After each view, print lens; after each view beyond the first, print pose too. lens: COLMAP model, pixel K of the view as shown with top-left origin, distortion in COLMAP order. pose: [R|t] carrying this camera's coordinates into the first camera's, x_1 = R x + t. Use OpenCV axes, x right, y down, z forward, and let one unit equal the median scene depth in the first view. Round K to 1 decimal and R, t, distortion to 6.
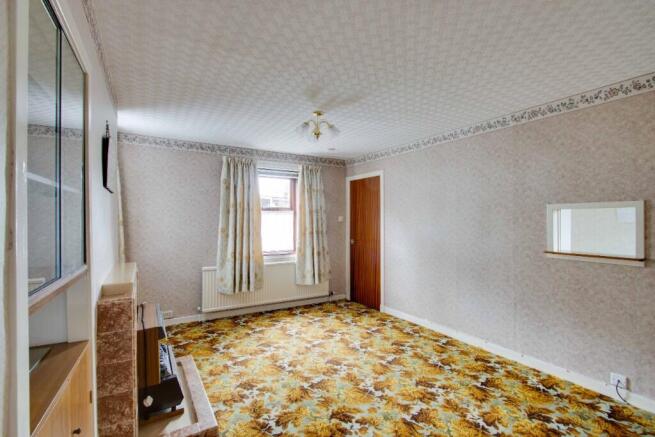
lens RADIAL K [[305.2, 0, 320.1], [0, 305.2, 216.3], [0, 0, 1]] dist [-0.014504, -0.000246]
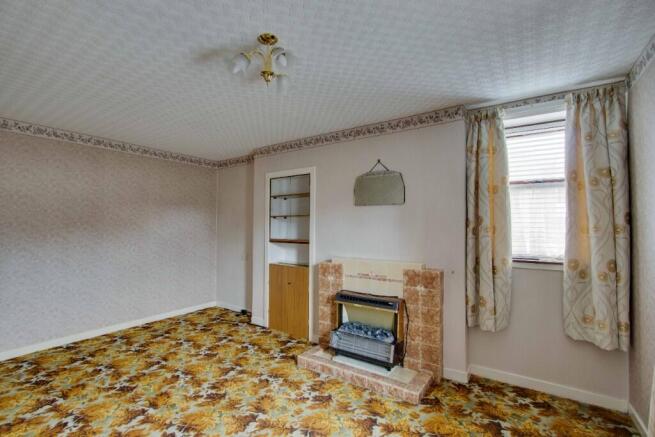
lens RADIAL K [[293.3, 0, 327.5], [0, 293.3, 218.5], [0, 0, 1]] dist [-0.066553, 0.005088]
pose [[-0.897182, -0.015463, -0.441390, 0.089937], [0.004121, 0.999050, -0.043377, 0.022257], [0.441642, -0.040736, -0.896266, 1.121557]]
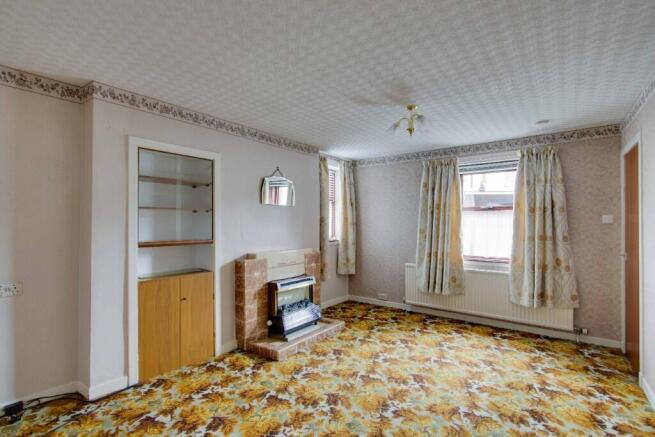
lens RADIAL K [[305.2, 0, 320.1], [0, 305.2, 216.3], [0, 0, 1]] dist [-0.014504, -0.000246]
pose [[0.363413, -0.020384, -0.931405, 0.567794], [0.012705, 0.999776, -0.016923, 0.007863], [0.931542, -0.005684, 0.363590, 0.290671]]
